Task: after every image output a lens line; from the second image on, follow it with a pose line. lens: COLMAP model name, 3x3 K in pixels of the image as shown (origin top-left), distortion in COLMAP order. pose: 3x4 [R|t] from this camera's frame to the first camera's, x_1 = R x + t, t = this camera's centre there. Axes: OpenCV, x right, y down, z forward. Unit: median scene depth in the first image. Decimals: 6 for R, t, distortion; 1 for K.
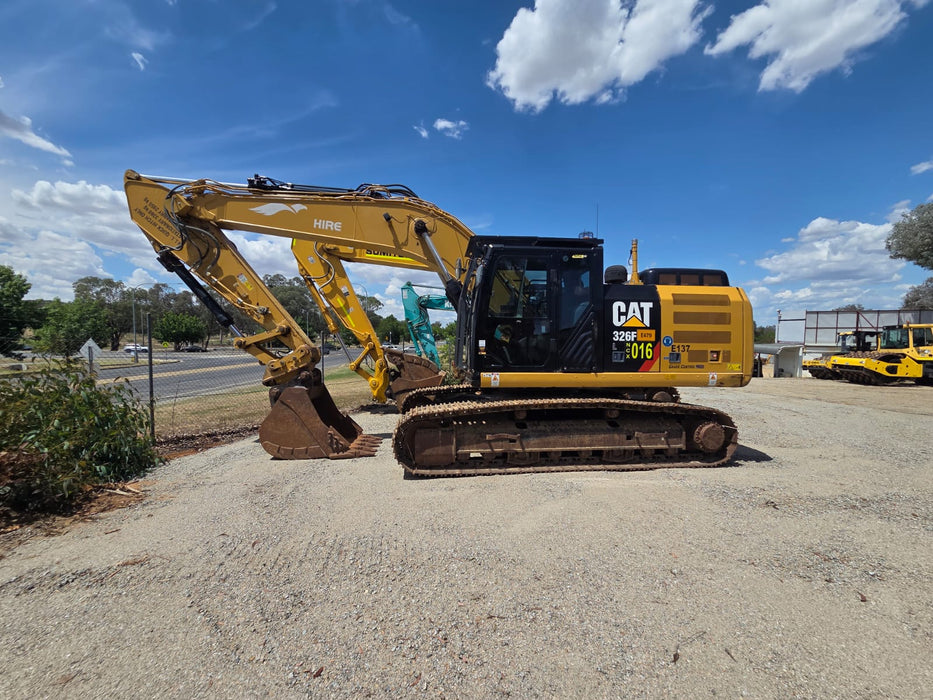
lens RADIAL K [[378.5, 0, 464.3], [0, 378.5, 351.2], [0, 0, 1]] dist [0.000826, 0.000832]
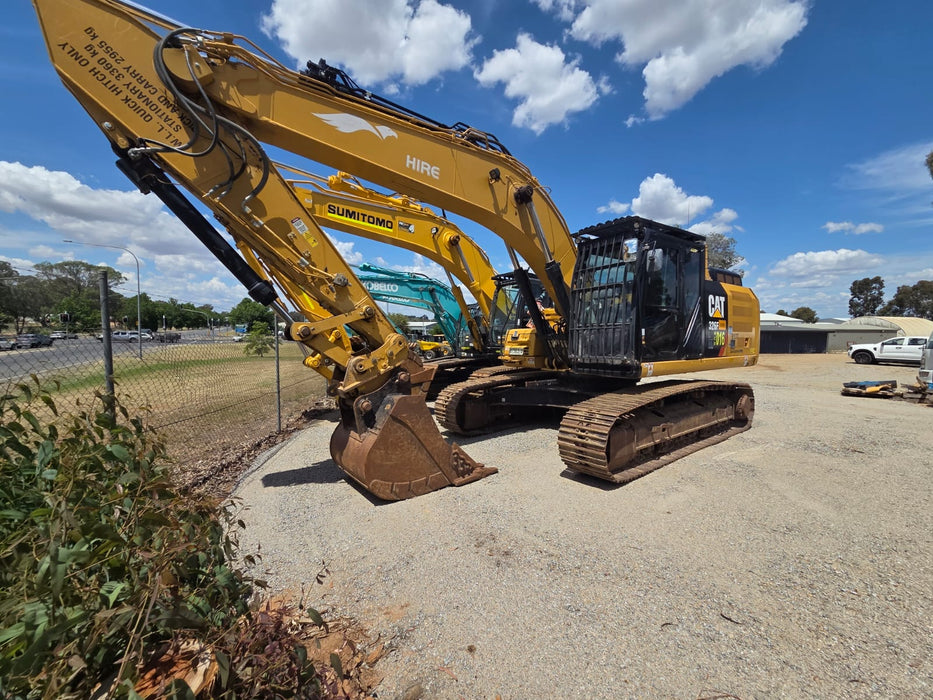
lens RADIAL K [[379.4, 0, 465.3], [0, 379.4, 352.7], [0, 0, 1]] dist [0.008535, -0.003444]
pose [[0.864749, -0.027972, 0.501424, -0.786513], [0.009102, 0.999157, 0.040040, -0.011635], [-0.502121, -0.030060, 0.864275, 0.385165]]
